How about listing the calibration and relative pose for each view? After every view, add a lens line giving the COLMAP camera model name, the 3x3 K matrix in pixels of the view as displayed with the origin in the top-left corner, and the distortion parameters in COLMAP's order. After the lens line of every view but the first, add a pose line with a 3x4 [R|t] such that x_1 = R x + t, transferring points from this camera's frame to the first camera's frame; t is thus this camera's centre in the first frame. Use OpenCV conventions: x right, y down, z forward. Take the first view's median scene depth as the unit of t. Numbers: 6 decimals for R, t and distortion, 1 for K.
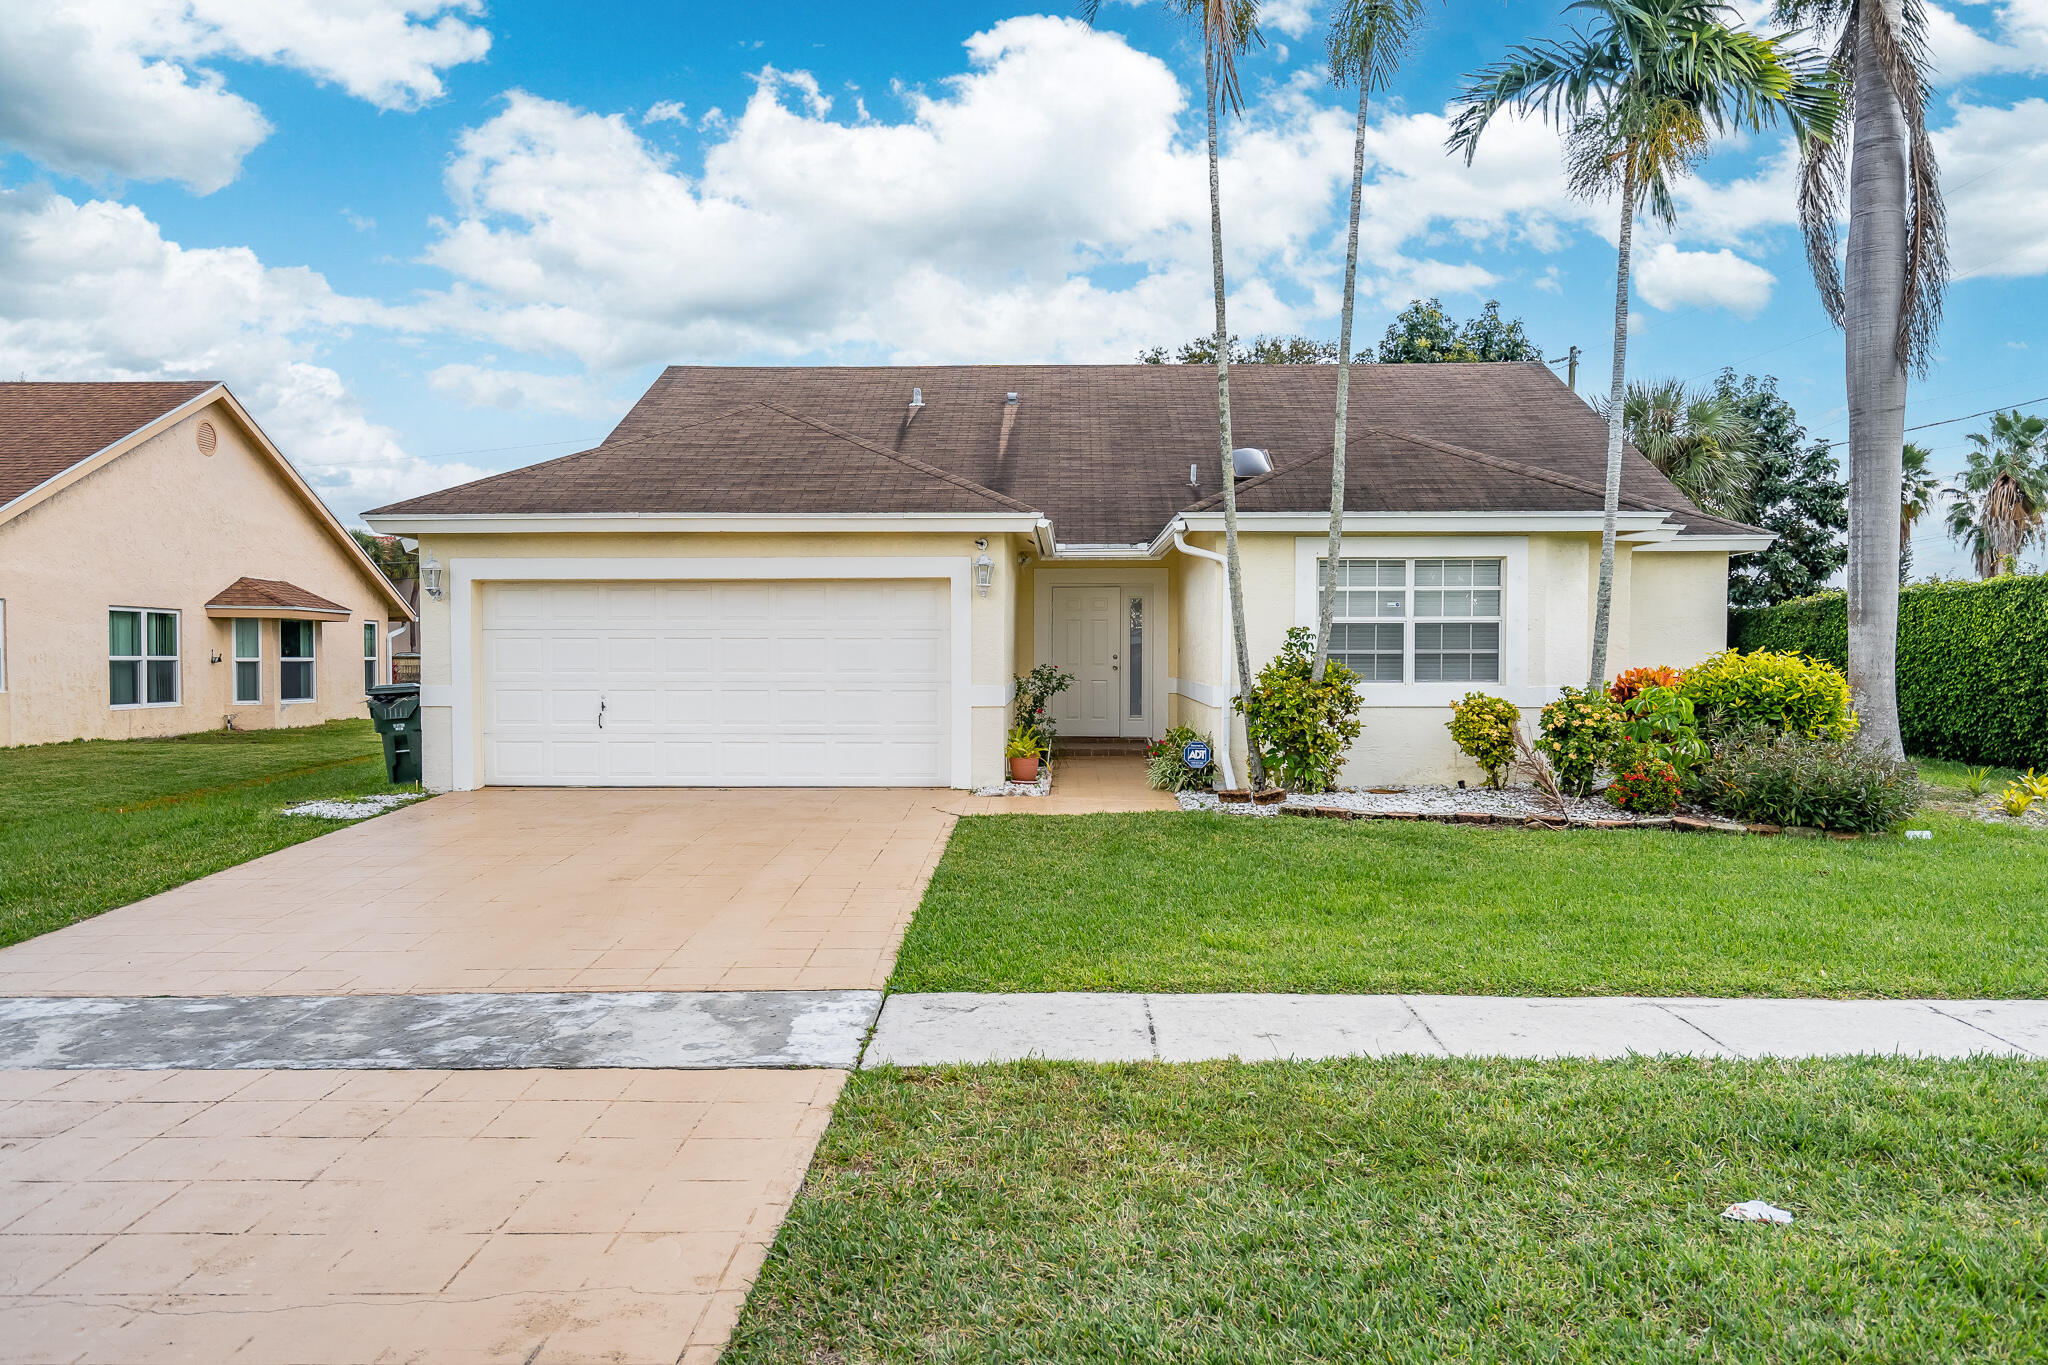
lens RADIAL K [[1479.8, 0, 1024.0], [0, 1479.8, 699.8], [0, 0, 1]] dist [0.019038, -0.009743]
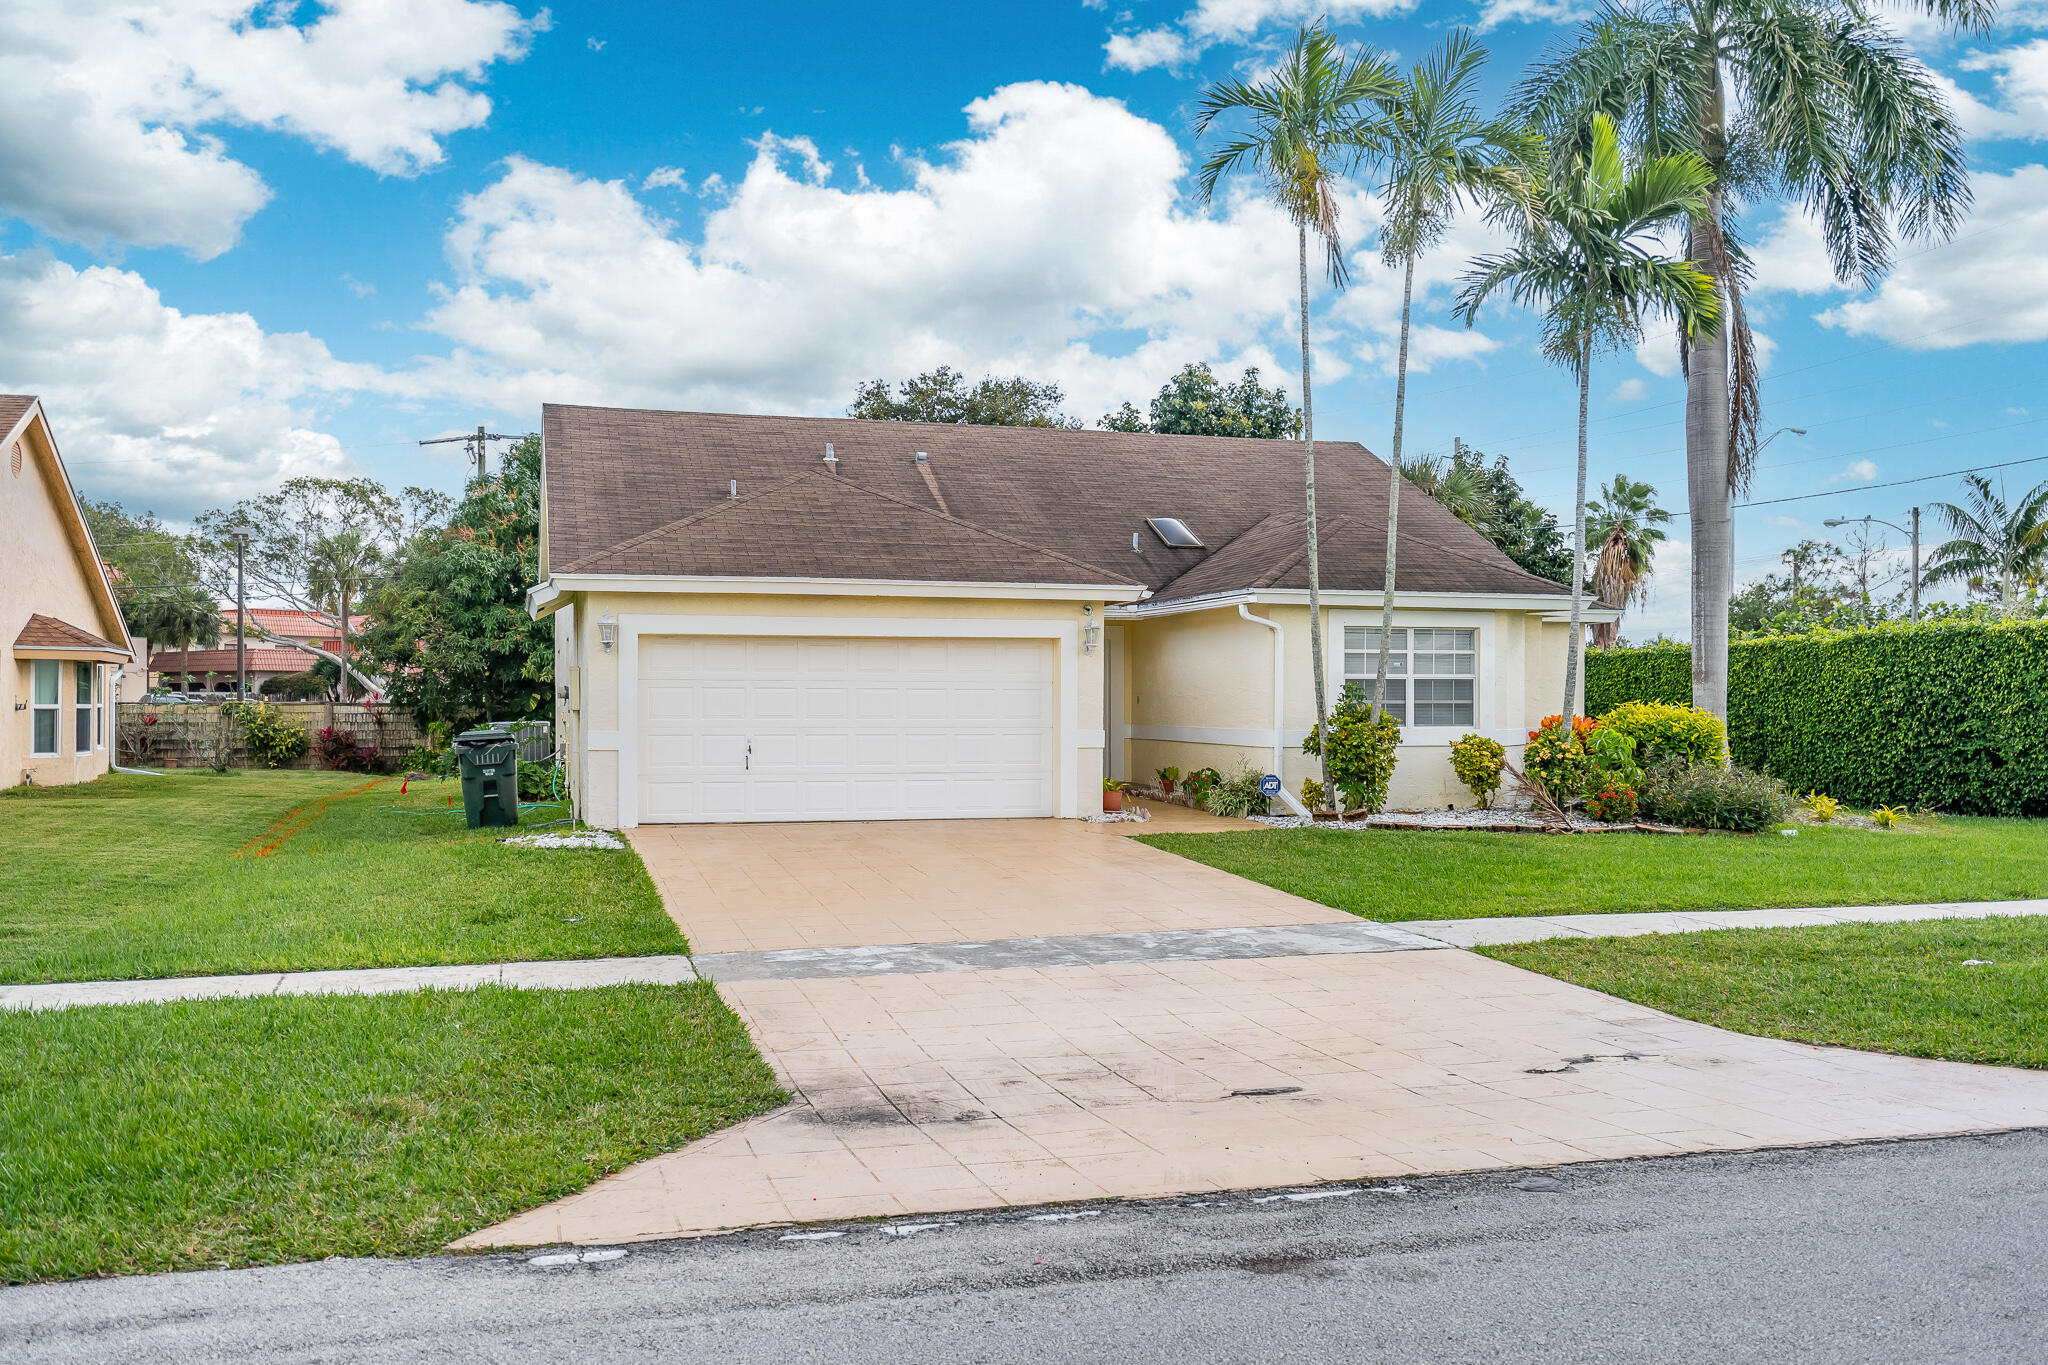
lens RADIAL K [[1765.6, 0, 1024.5], [0, 1765.6, 677.8], [0, 0, 1]] dist [0.007903, 0.002982]
pose [[0.956085, 0.006444, 0.293018, -0.489426], [0.006688, 0.999018, -0.043791, 0.010461], [-0.293013, 0.043828, 0.955103, -0.330464]]
